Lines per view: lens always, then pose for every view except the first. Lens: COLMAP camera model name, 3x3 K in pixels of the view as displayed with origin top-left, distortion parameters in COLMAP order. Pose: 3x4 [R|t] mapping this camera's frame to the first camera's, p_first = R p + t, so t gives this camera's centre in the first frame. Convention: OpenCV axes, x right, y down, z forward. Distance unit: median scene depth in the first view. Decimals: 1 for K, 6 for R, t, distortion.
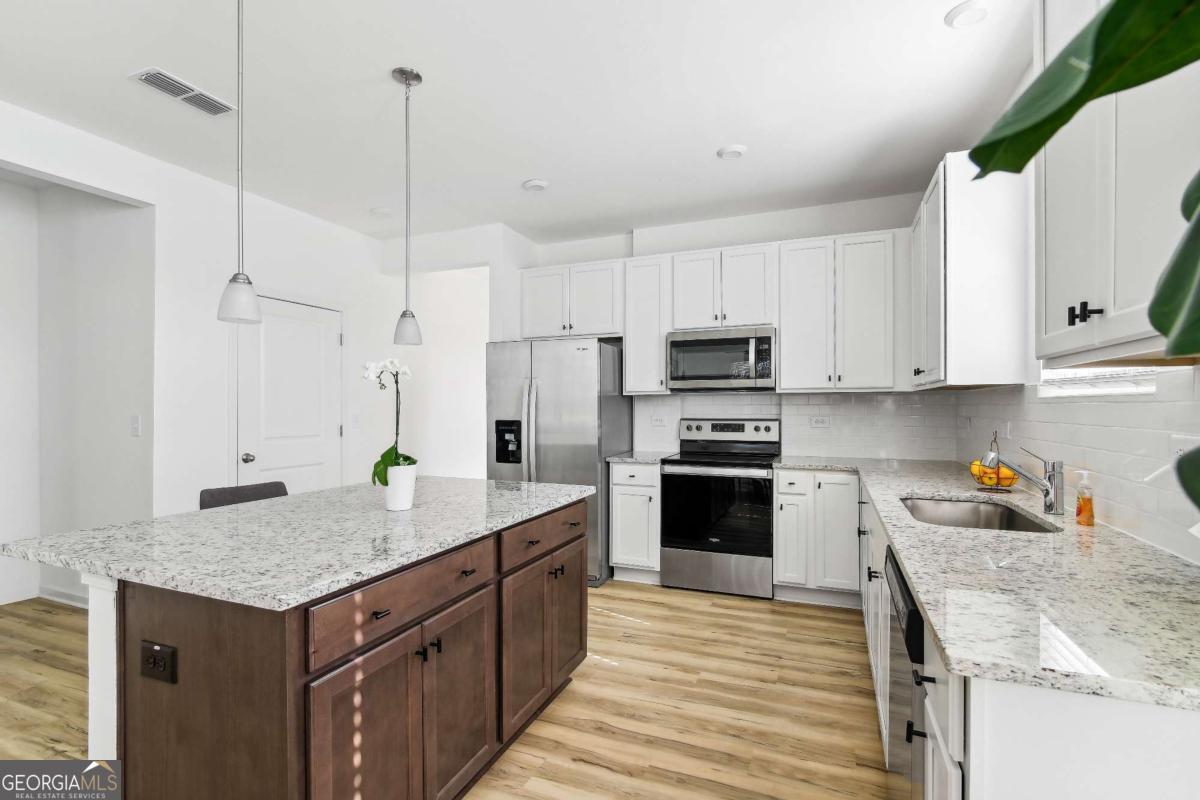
lens RADIAL K [[561.9, 0, 599.6], [0, 561.9, 402.3], [0, 0, 1]] dist [-0.004444, 0.000301]
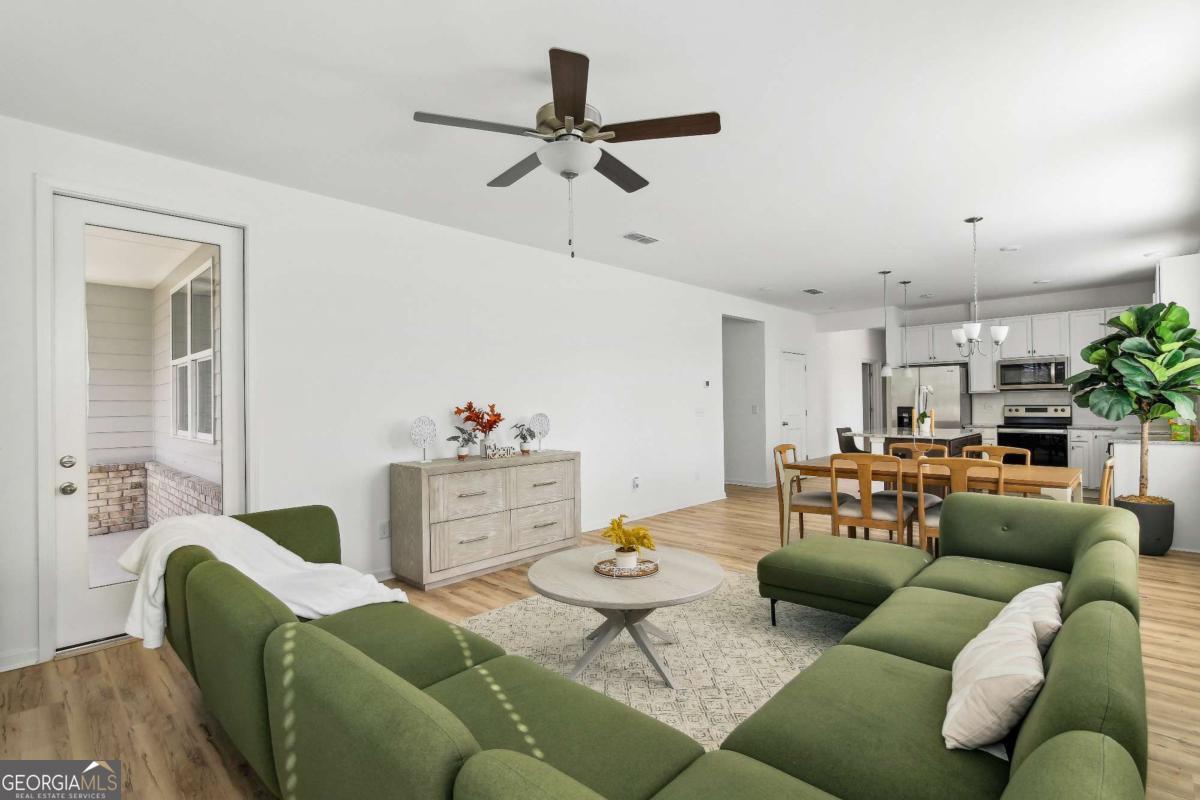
lens RADIAL K [[561.9, 0, 601.2], [0, 561.9, 398.7], [0, 0, 1]] dist [-0.004444, 0.000301]
pose [[0.925683, -0.014536, -0.378021, -0.408645], [0.014218, 0.999892, -0.003633, -0.004796], [0.378033, -0.002011, 0.925790, -1.276284]]
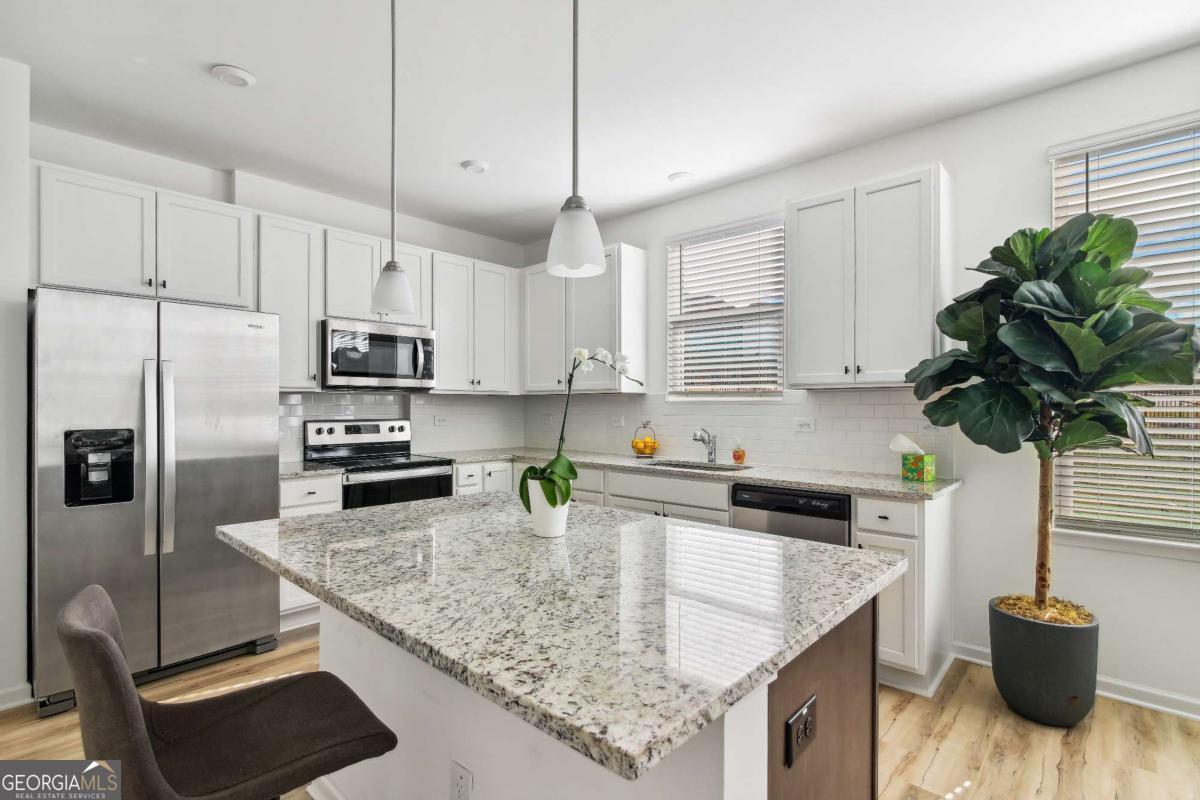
lens RADIAL K [[561.9, 0, 601.2], [0, 561.9, 405.5], [0, 0, 1]] dist [-0.004444, 0.000301]
pose [[0.346866, 0.003243, 0.937909, -0.522164], [-0.008334, 0.999965, -0.000375, 0.002994], [-0.937878, -0.007687, 0.346881, 0.317229]]
